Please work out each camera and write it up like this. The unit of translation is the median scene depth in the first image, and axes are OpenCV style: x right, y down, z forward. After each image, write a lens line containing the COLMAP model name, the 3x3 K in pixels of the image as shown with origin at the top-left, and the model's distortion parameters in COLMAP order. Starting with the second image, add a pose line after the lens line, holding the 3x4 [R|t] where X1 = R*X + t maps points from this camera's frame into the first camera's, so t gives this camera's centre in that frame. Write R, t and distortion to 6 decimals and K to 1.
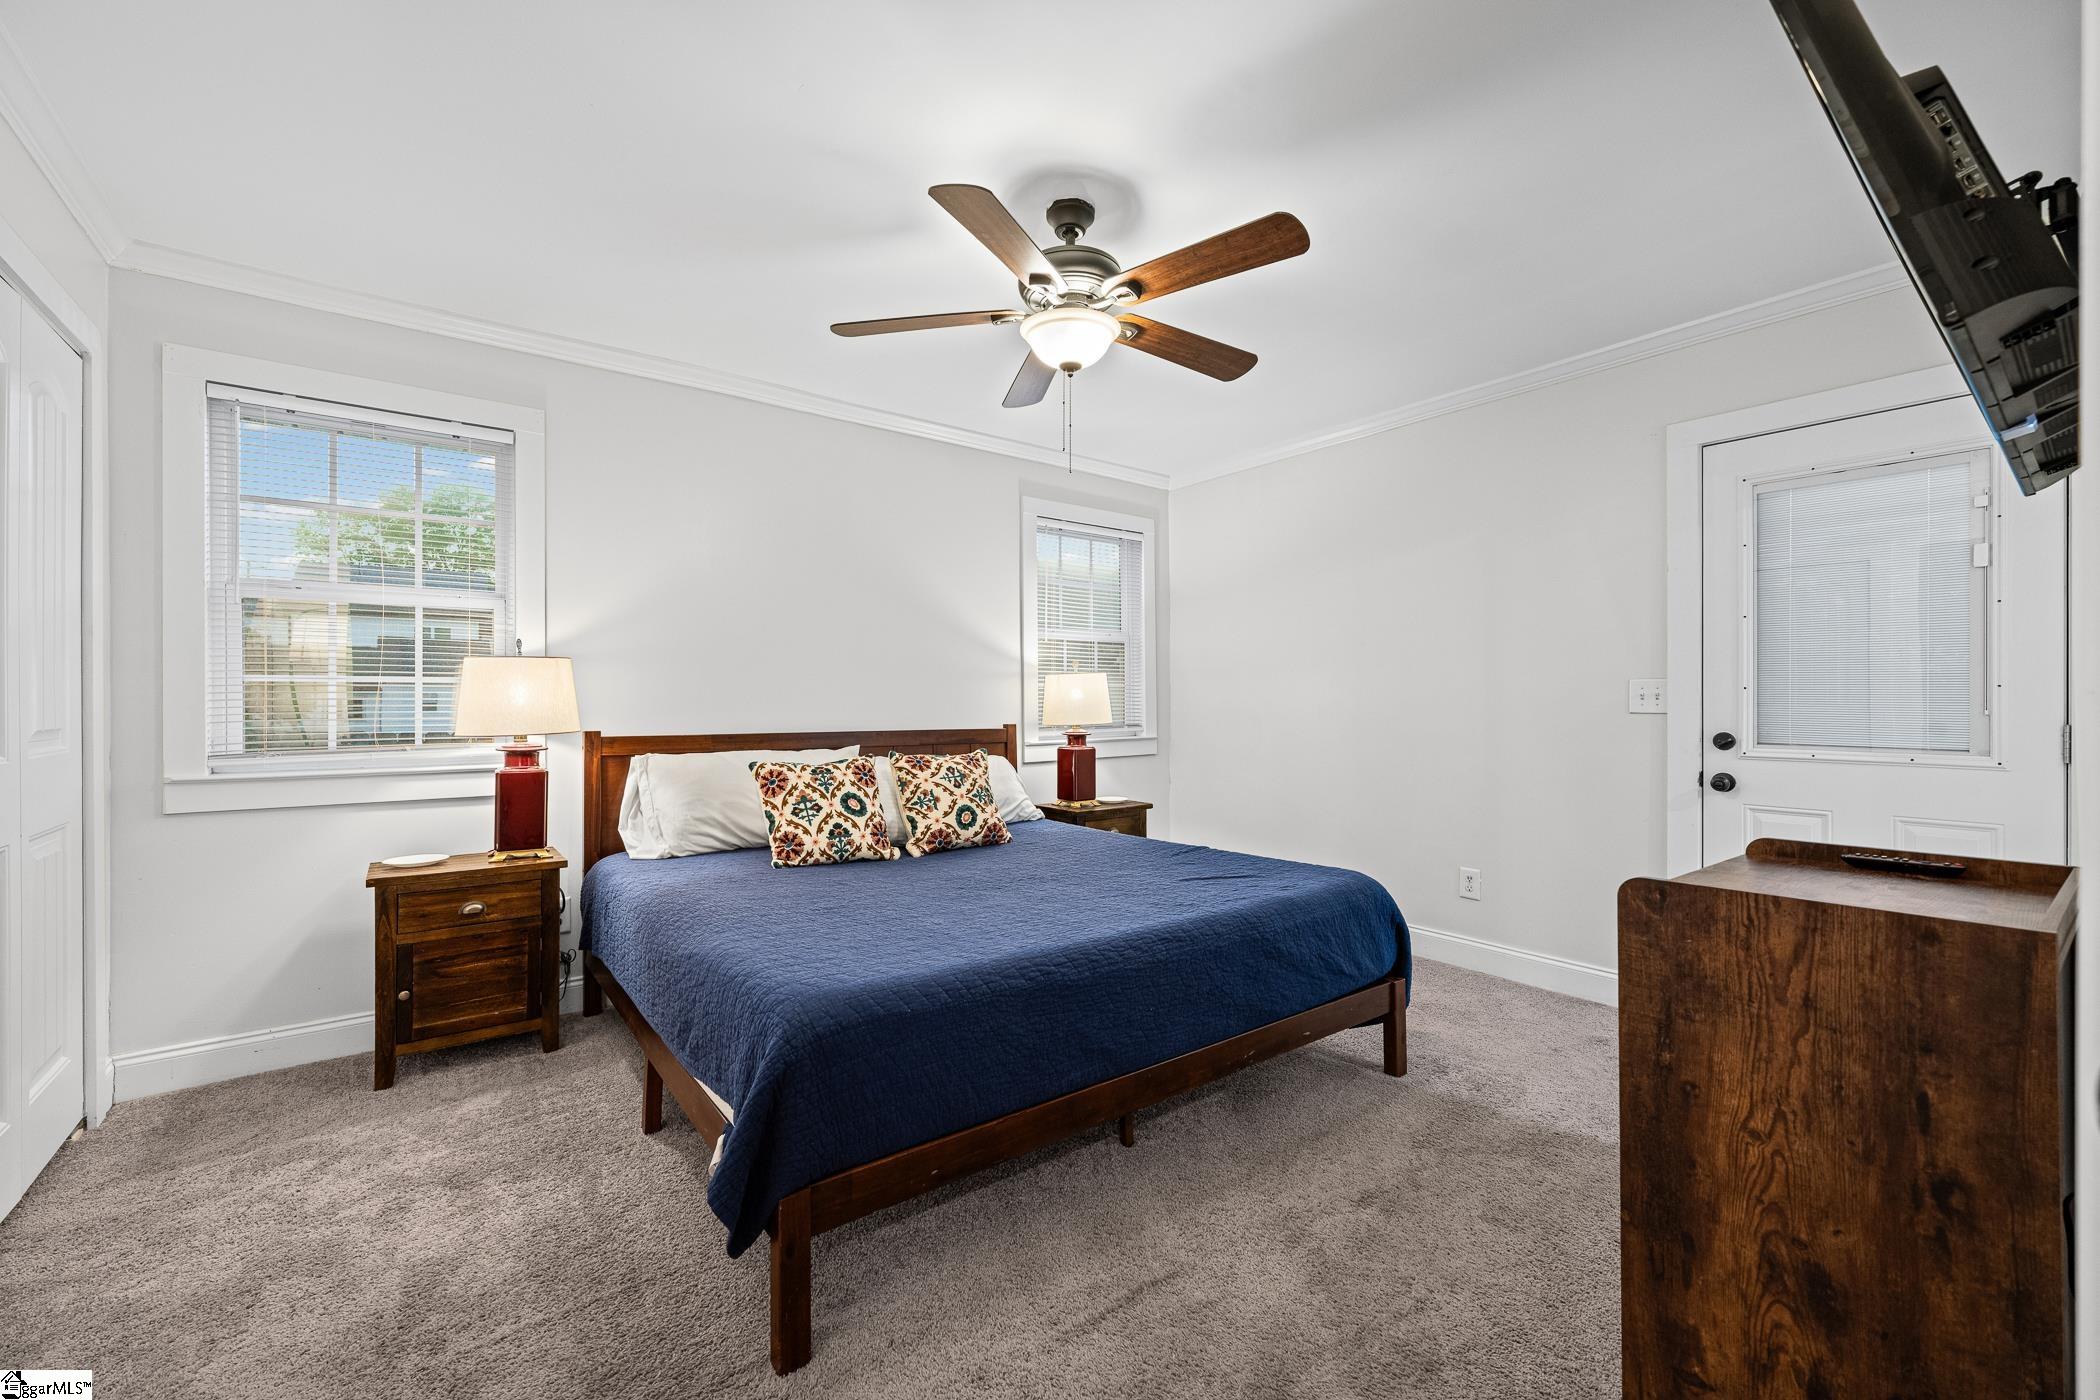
lens RADIAL K [[840.3, 0, 1042.7], [0, 840.3, 699.7], [0, 0, 1]] dist [-0.000260, 0.000074]
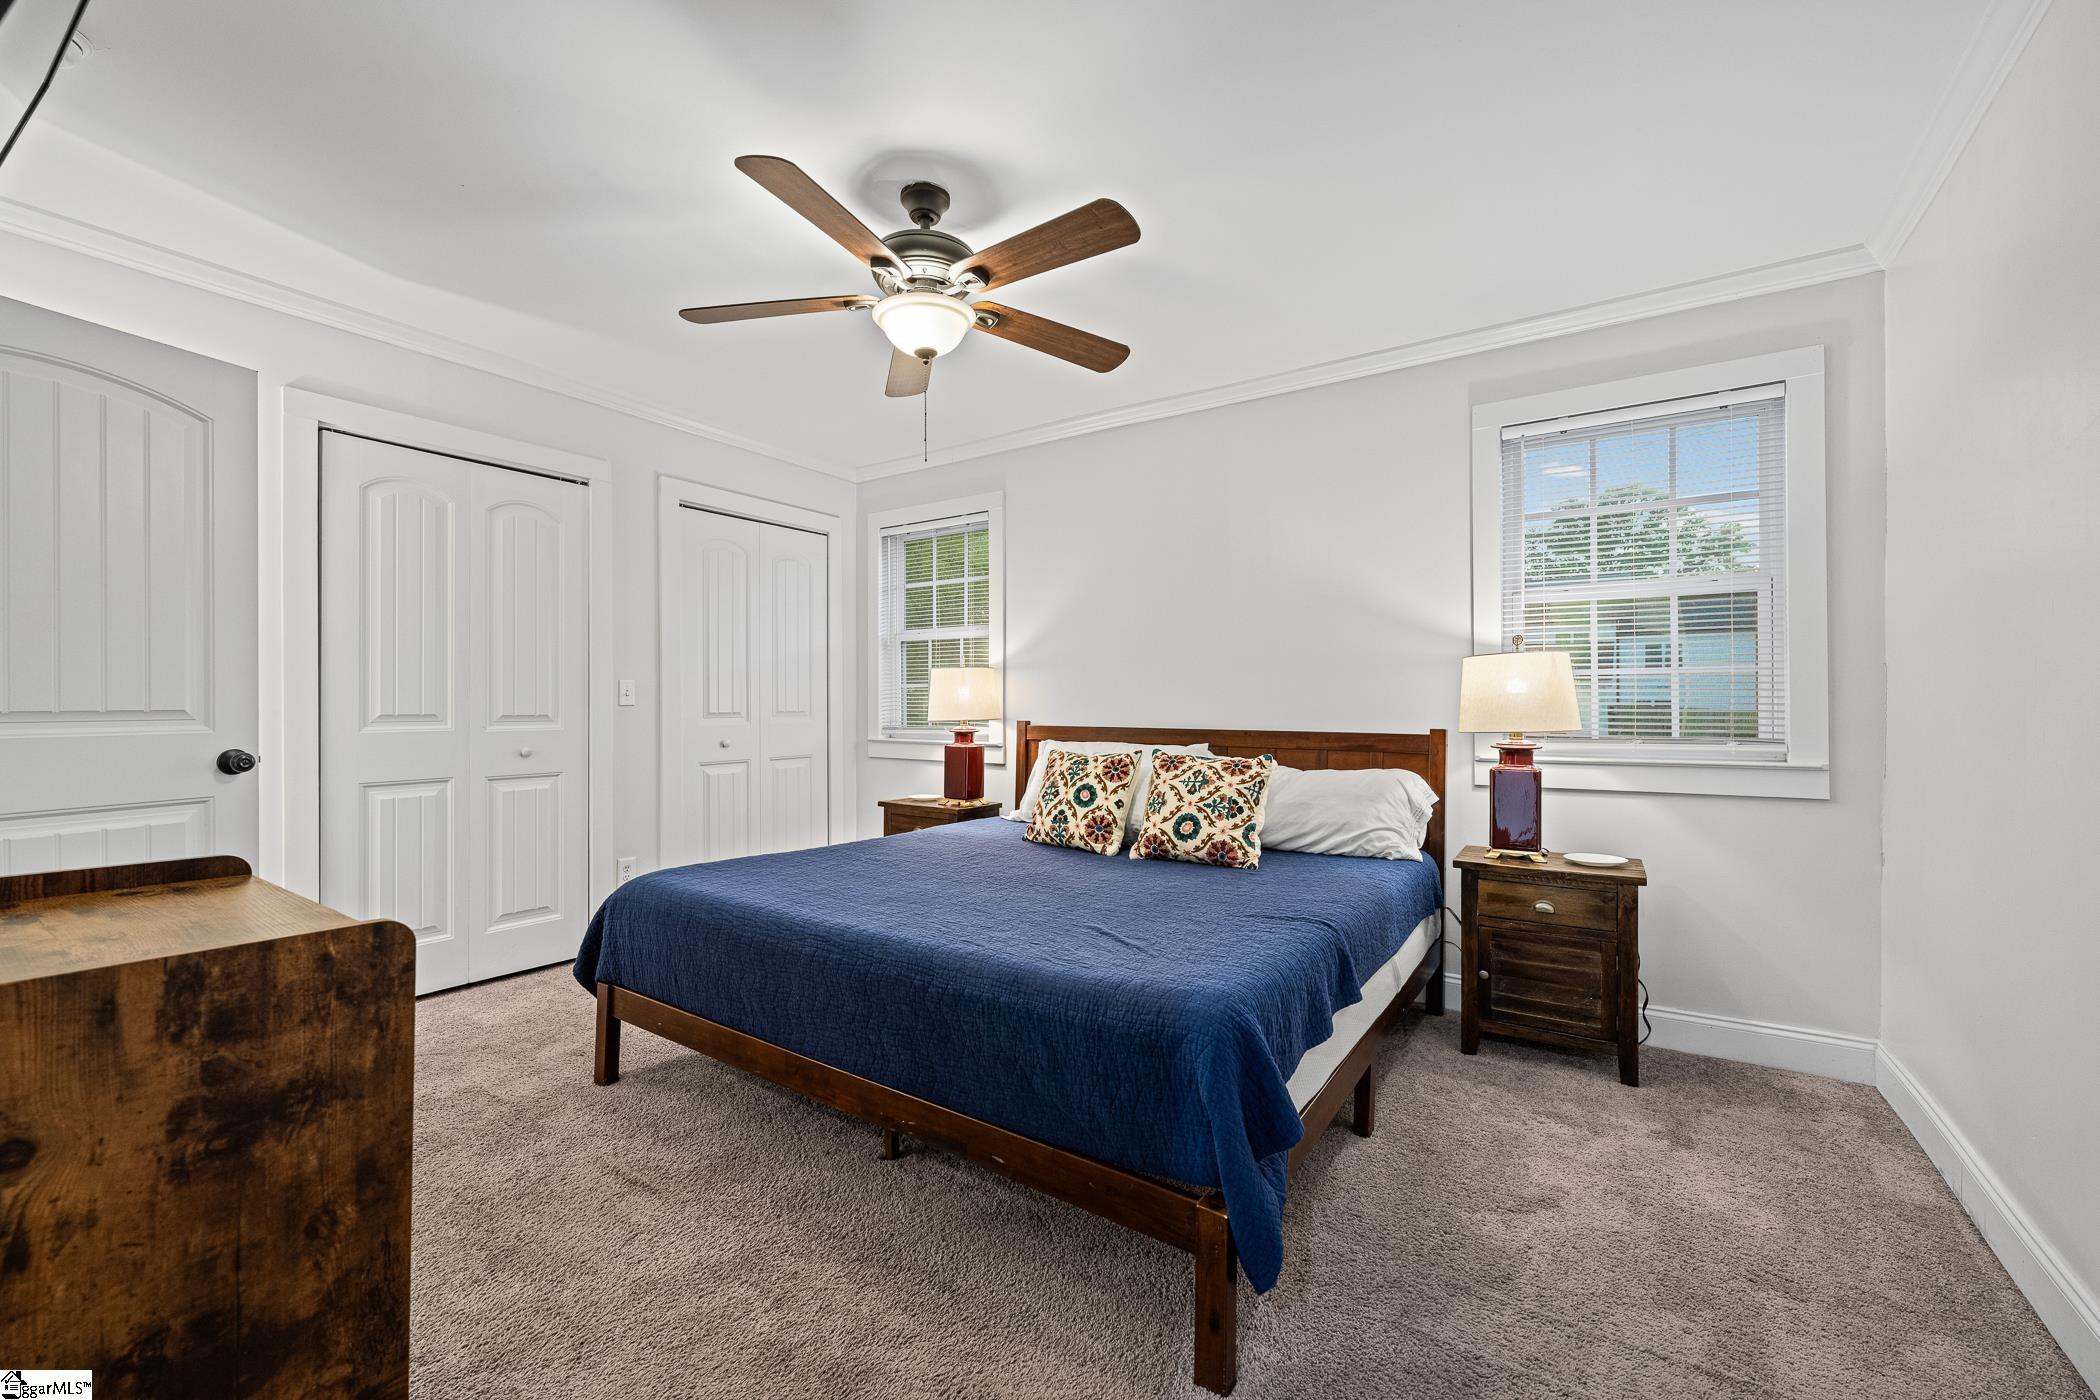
lens RADIAL K [[840.3, 0, 1042.7], [0, 840.3, 699.7], [0, 0, 1]] dist [-0.000260, 0.000074]
pose [[0.322489, -0.002118, -0.946571, 0.709481], [0.000610, 0.999998, -0.002029, 0.006465], [0.946573, 0.000077, 0.322489, 0.574777]]
